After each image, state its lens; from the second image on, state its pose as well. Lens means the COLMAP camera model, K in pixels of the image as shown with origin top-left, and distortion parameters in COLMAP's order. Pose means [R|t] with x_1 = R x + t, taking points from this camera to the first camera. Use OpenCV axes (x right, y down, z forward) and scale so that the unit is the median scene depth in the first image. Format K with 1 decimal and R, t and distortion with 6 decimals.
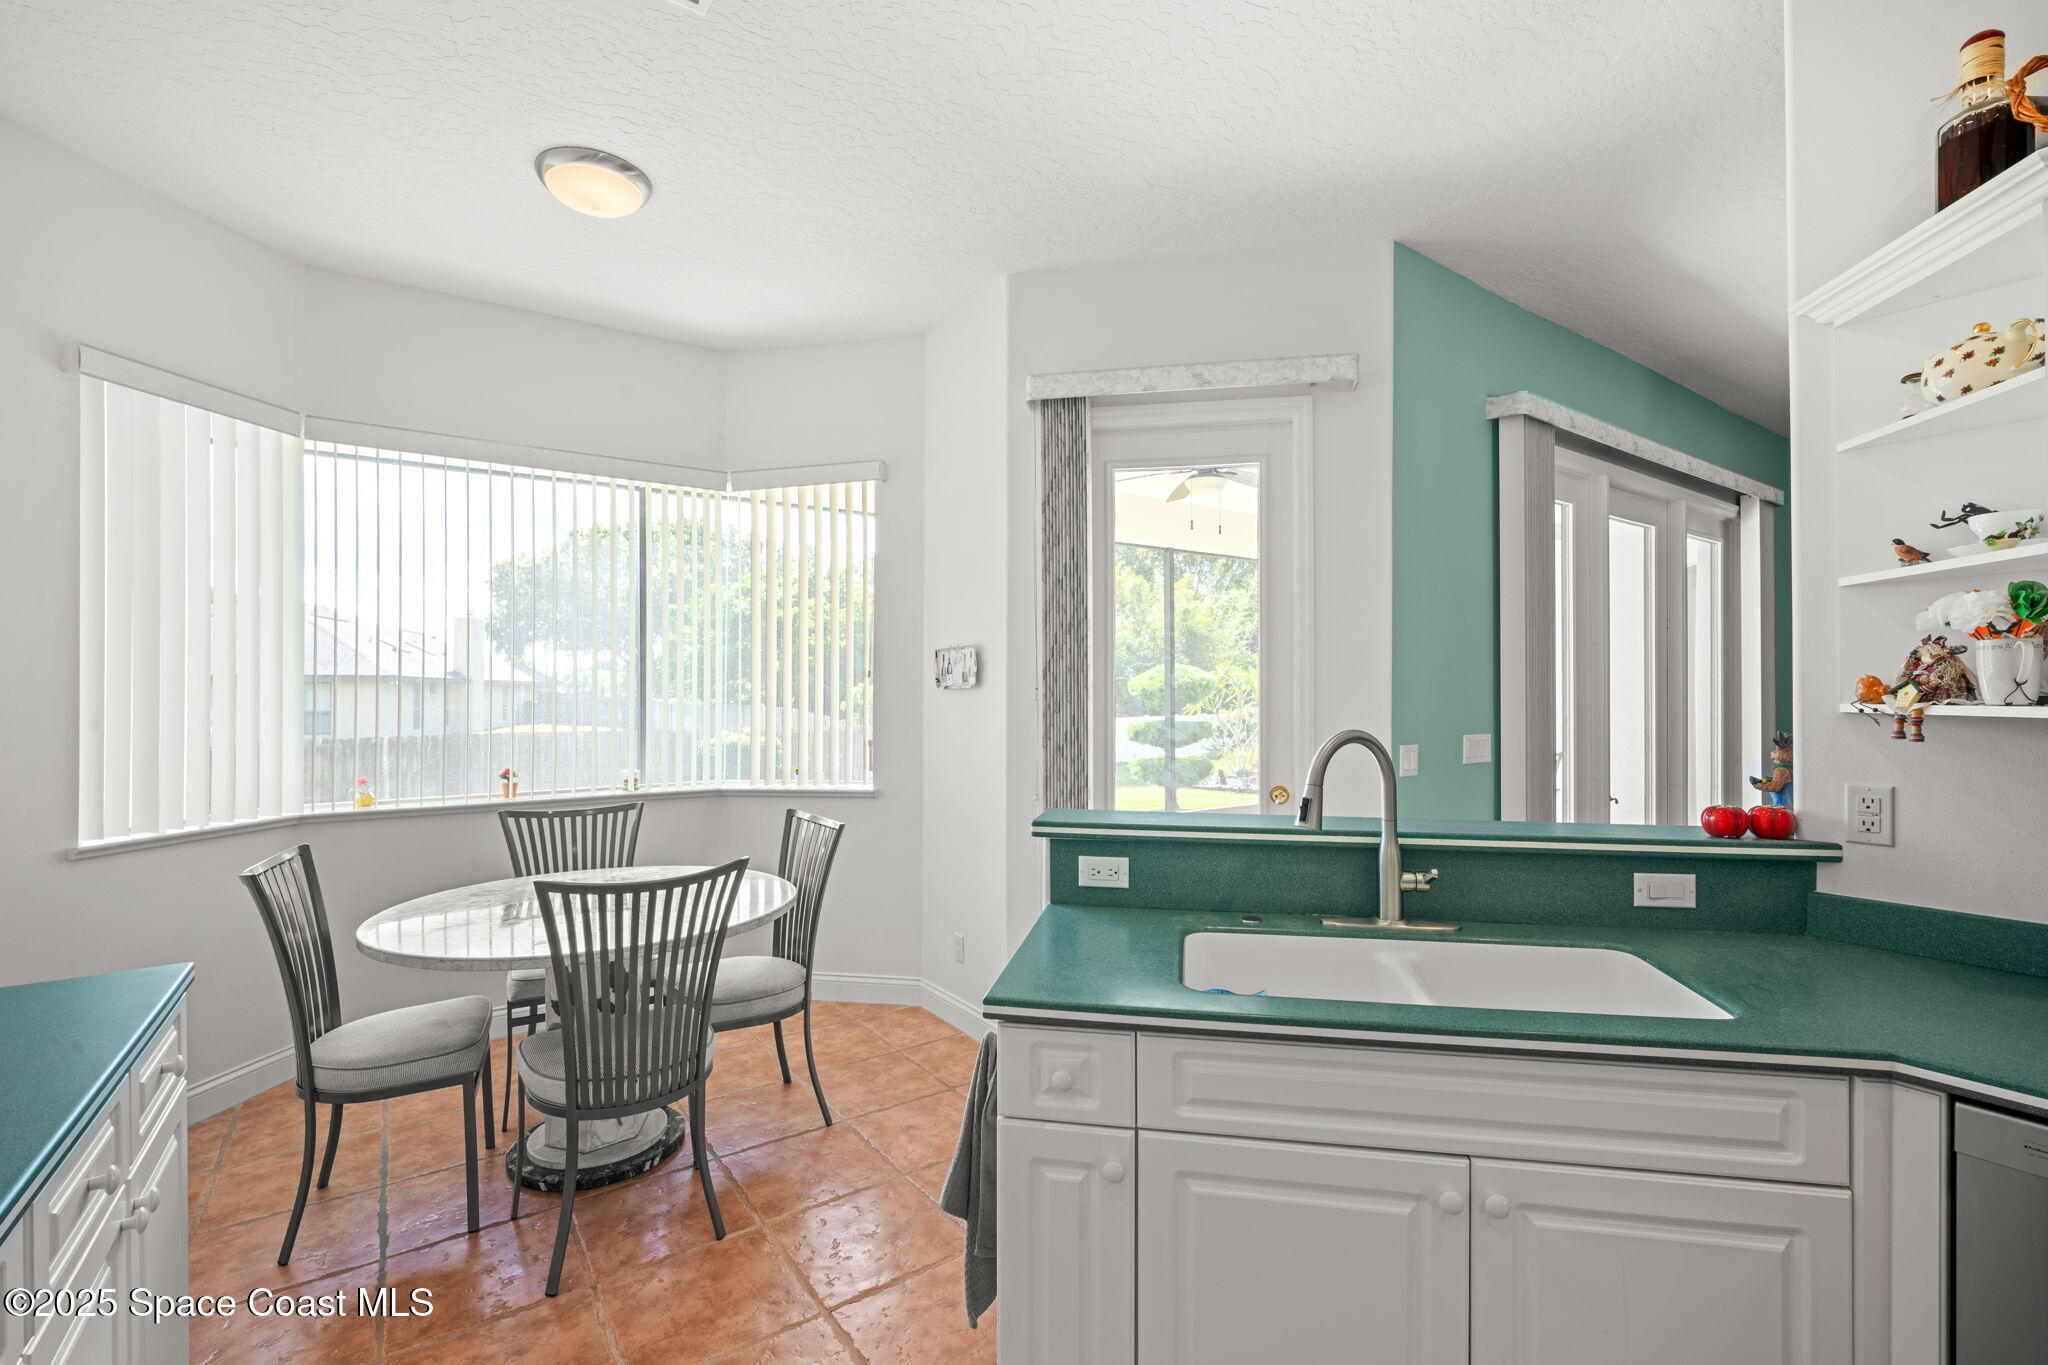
lens RADIAL K [[891.0, 0, 1019.4], [0, 891.0, 690.7], [0, 0, 1]] dist [-0.009477, 0.000771]
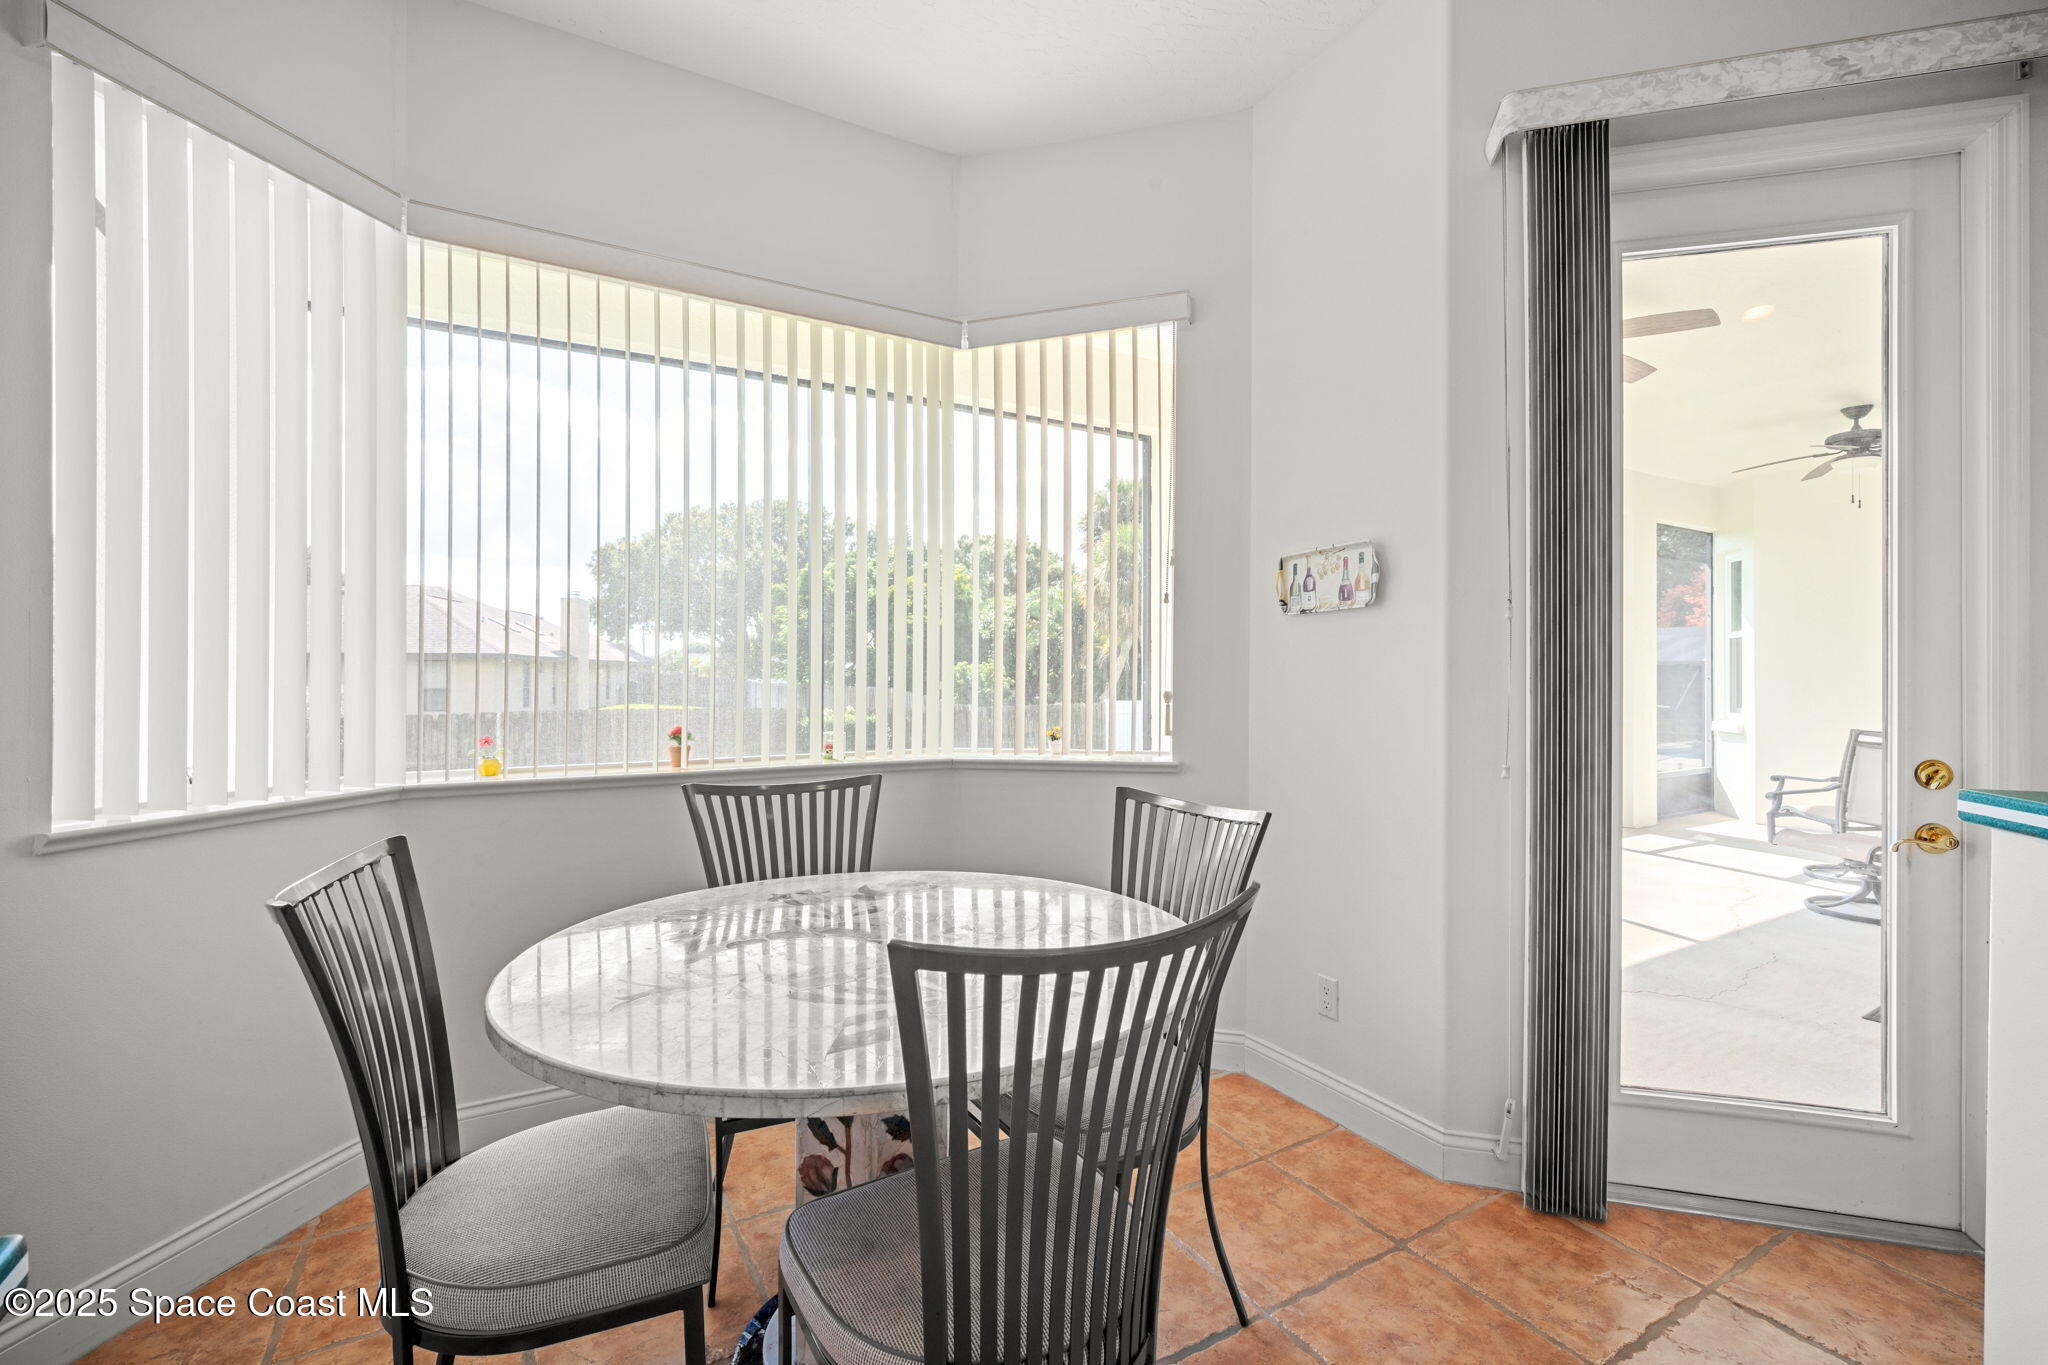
lens RADIAL K [[888.5, 0, 1024.0], [0, 888.5, 682.5], [0, 0, 1]] dist [-0.009013, -0.000263]
pose [[0.996563, 0.004194, -0.082729, -0.311986], [-0.003500, 0.999957, 0.008534, 0.059389], [0.082761, -0.008215, 0.996536, 0.405870]]
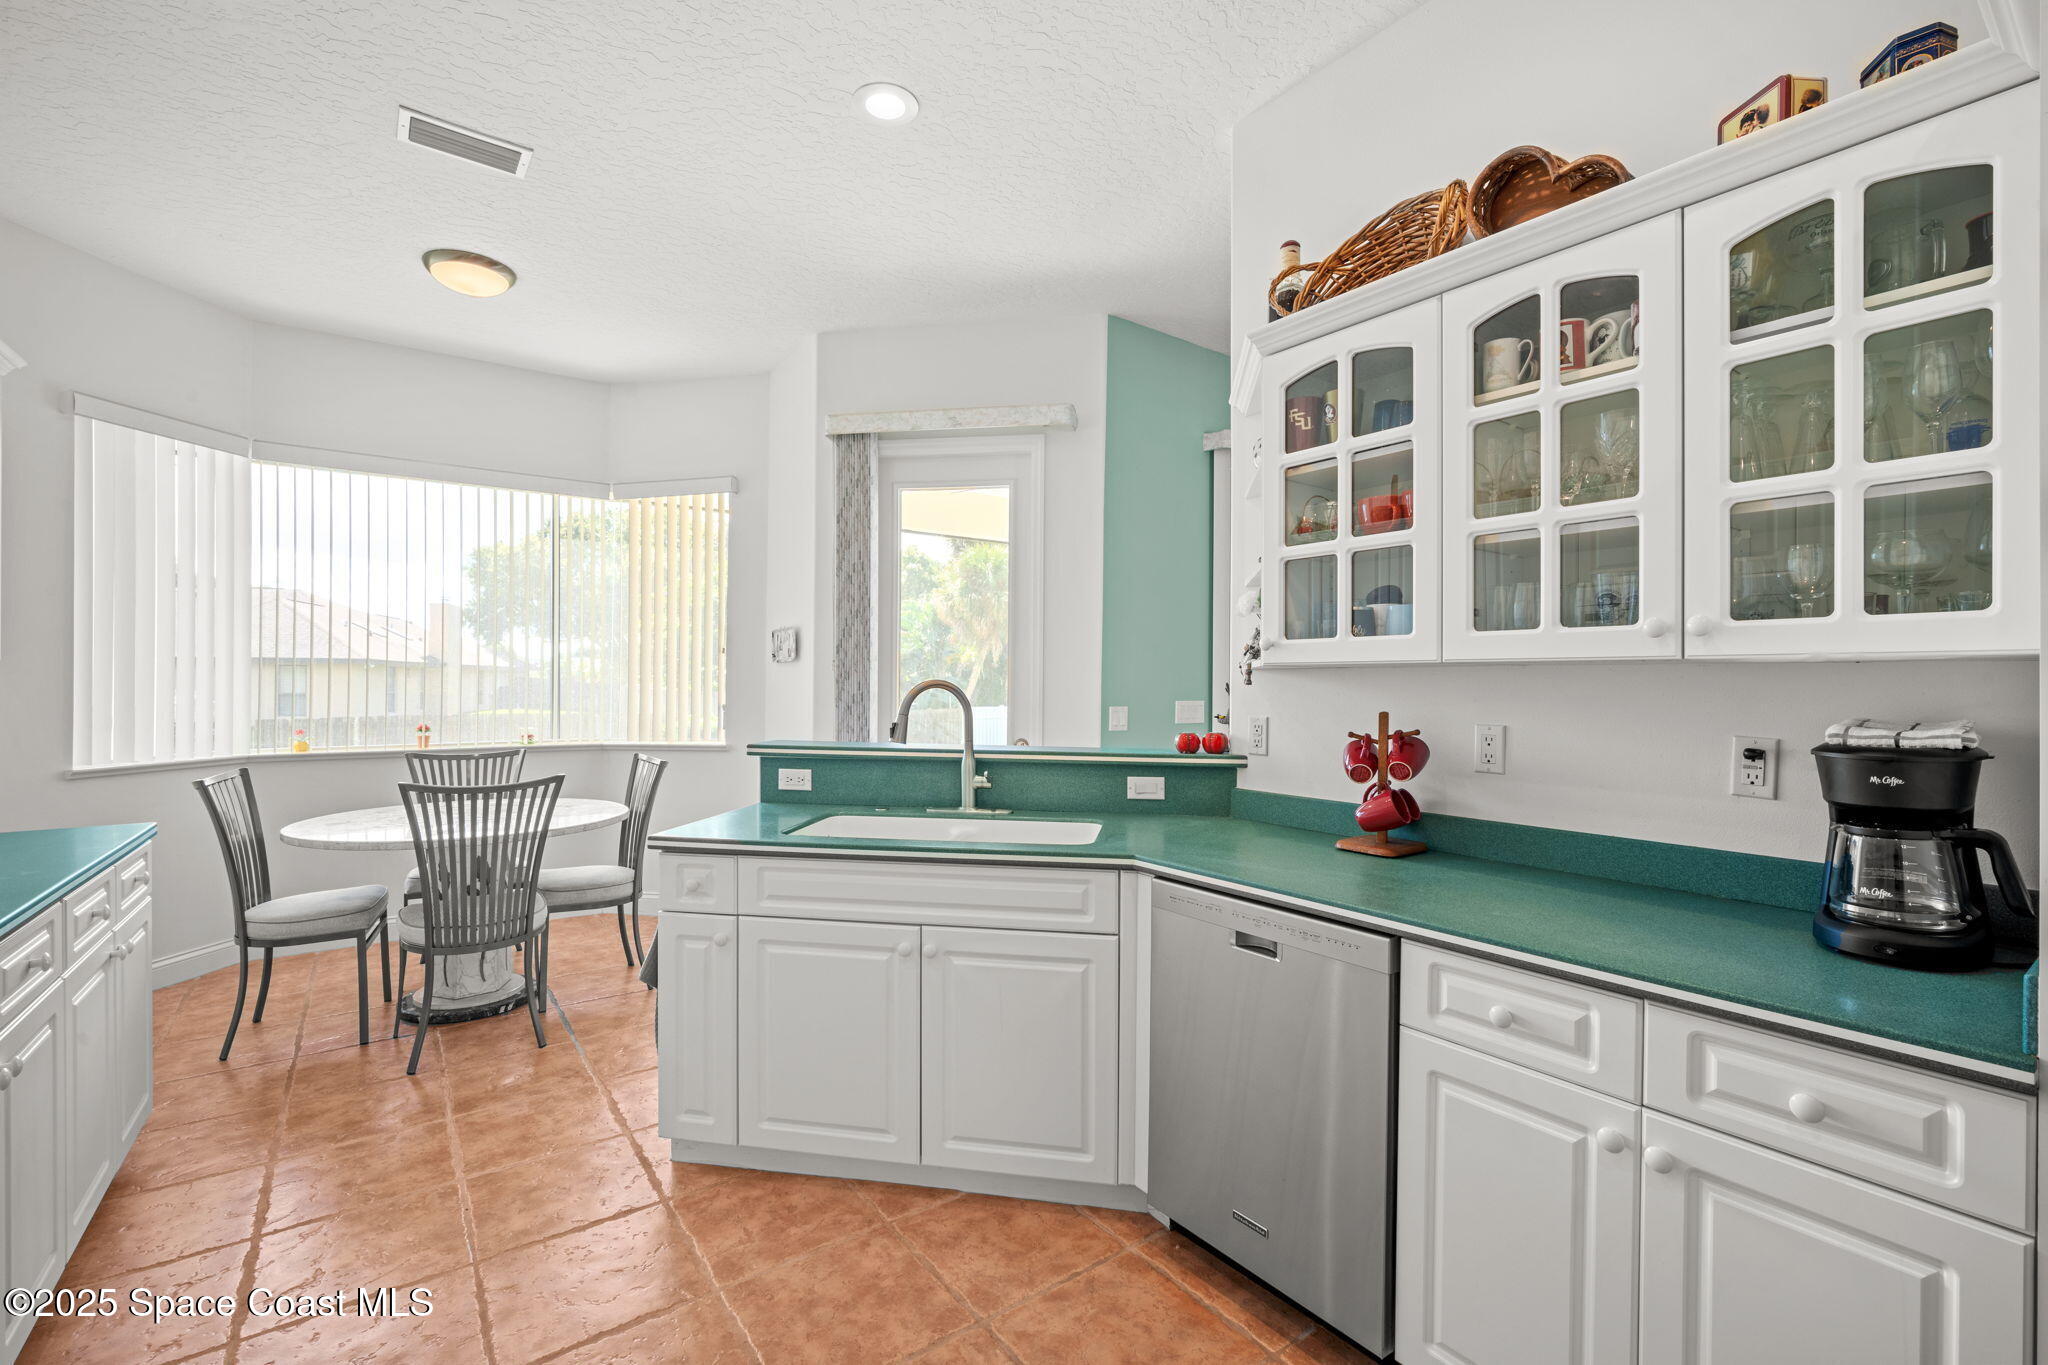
lens RADIAL K [[881.7, 0, 1017.5], [0, 881.7, 686.3], [0, 0, 1]] dist [-0.015529, 0.003923]
pose [[0.999782, 0.007621, 0.019441, 0.298054], [-0.007743, 0.999951, 0.006190, 0.027846], [-0.019393, -0.006340, 0.999792, -0.304961]]
